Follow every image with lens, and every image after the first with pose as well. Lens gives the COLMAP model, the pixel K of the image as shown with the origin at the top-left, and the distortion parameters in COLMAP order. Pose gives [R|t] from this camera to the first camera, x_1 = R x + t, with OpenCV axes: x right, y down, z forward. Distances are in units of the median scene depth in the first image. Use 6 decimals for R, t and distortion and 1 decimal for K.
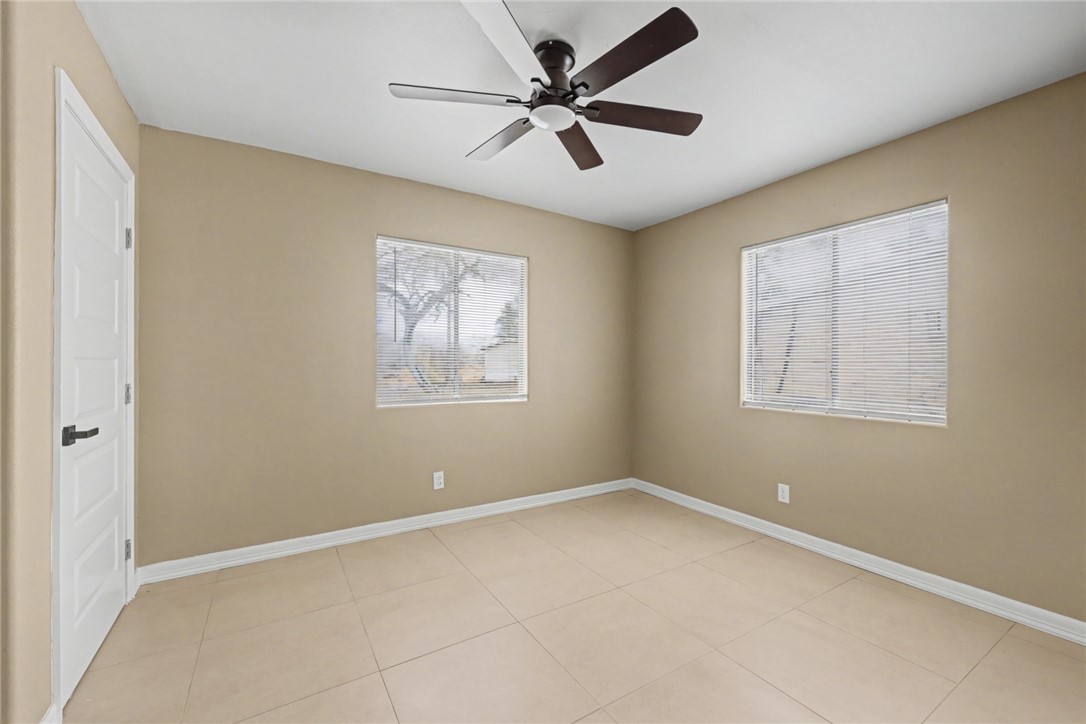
lens RADIAL K [[447.7, 0, 547.0], [0, 447.7, 356.5], [0, 0, 1]] dist [0.000177, 0.000158]
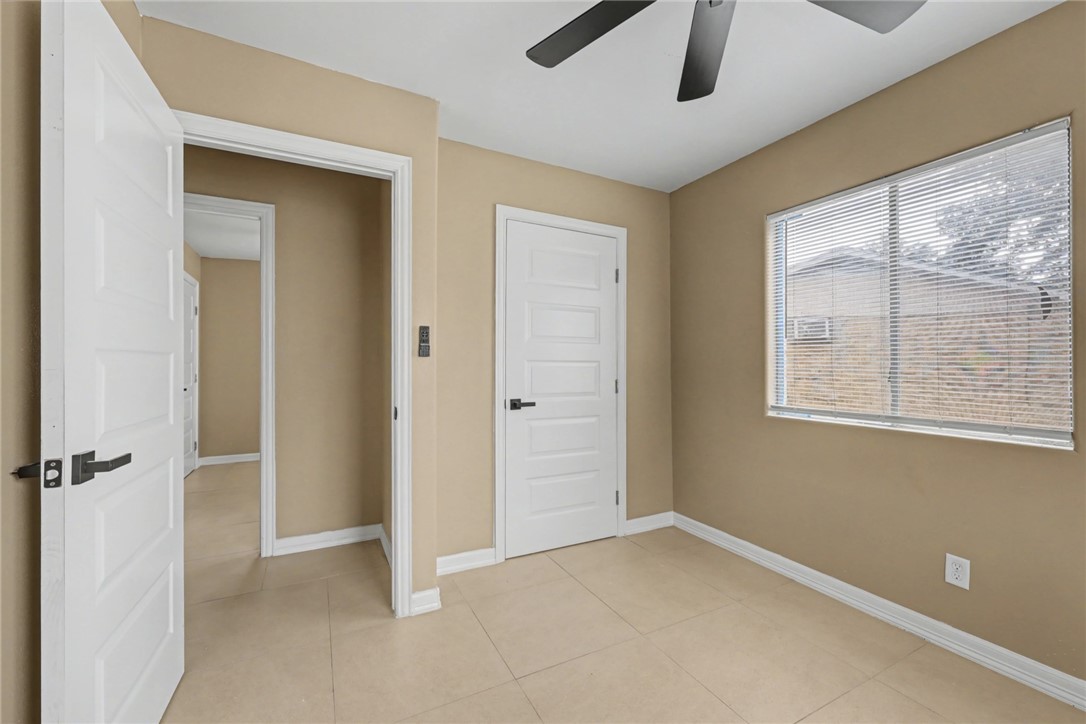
lens RADIAL K [[447.7, 0, 547.0], [0, 447.7, 356.5], [0, 0, 1]] dist [0.000177, 0.000158]
pose [[0.991403, -0.005879, -0.130713, -0.288512], [0.006009, 0.999982, 0.000598, 0.016602], [0.130708, -0.001378, 0.991420, 0.410461]]
